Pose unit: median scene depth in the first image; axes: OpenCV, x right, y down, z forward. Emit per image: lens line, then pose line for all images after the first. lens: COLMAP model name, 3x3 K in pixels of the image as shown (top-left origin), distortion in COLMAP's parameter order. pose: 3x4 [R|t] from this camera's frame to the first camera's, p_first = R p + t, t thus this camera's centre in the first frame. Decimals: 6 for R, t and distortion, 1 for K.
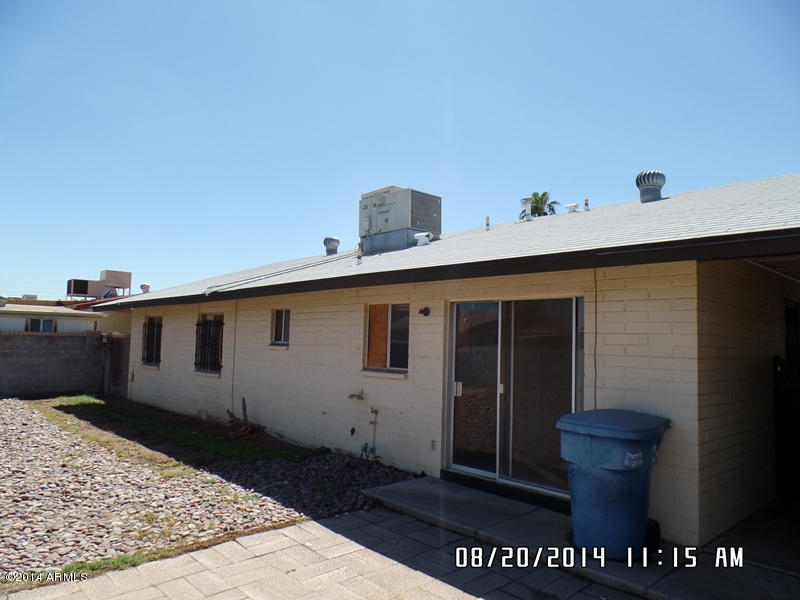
lens RADIAL K [[558.3, 0, 398.2], [0, 558.3, 299.0], [0, 0, 1]] dist [0.014439, -0.007282]
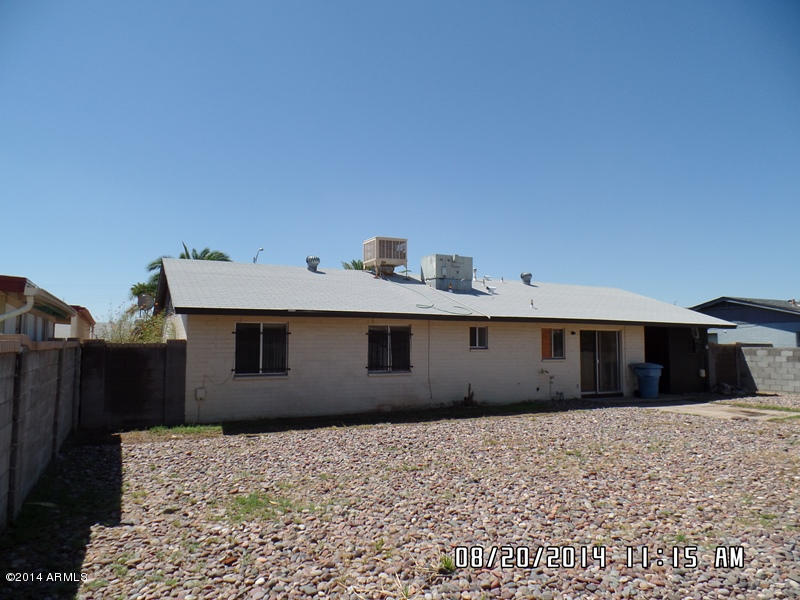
lens RADIAL K [[558.3, 0, 397.6], [0, 558.3, 302.7], [0, 0, 1]] dist [0.014439, -0.007282]
pose [[0.291657, 0.049069, 0.955264, -3.394215], [-0.067754, 0.997235, -0.030538, 0.025491], [-0.954120, -0.055816, 0.294175, 1.385044]]
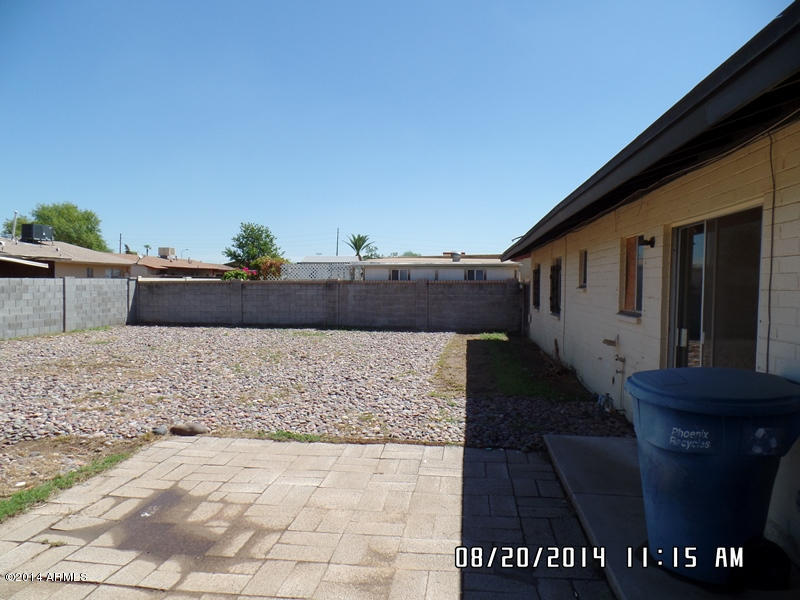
lens RADIAL K [[558.3, 0, 392.7], [0, 558.3, 299.1], [0, 0, 1]] dist [0.014439, -0.007282]
pose [[0.638089, 0.002418, -0.769959, 0.596126], [0.069223, 0.995765, 0.060495, 0.040126], [0.766845, -0.091900, 0.635219, 0.247133]]
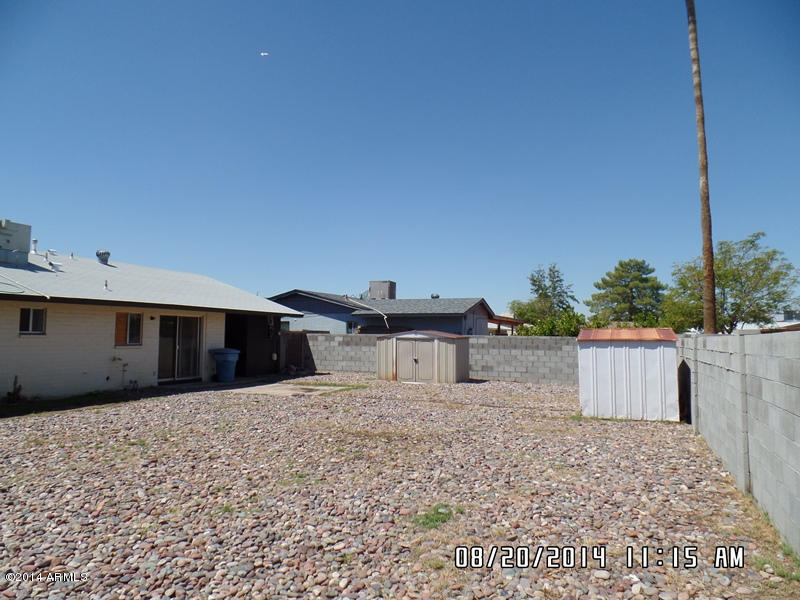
lens RADIAL K [[558.3, 0, 400.5], [0, 558.3, 301.5], [0, 0, 1]] dist [0.014439, -0.007282]
pose [[-0.392339, 0.027748, 0.919402, -3.392543], [-0.085385, 0.994130, -0.066440, 0.030249], [-0.915849, -0.104570, -0.387667, 1.309204]]
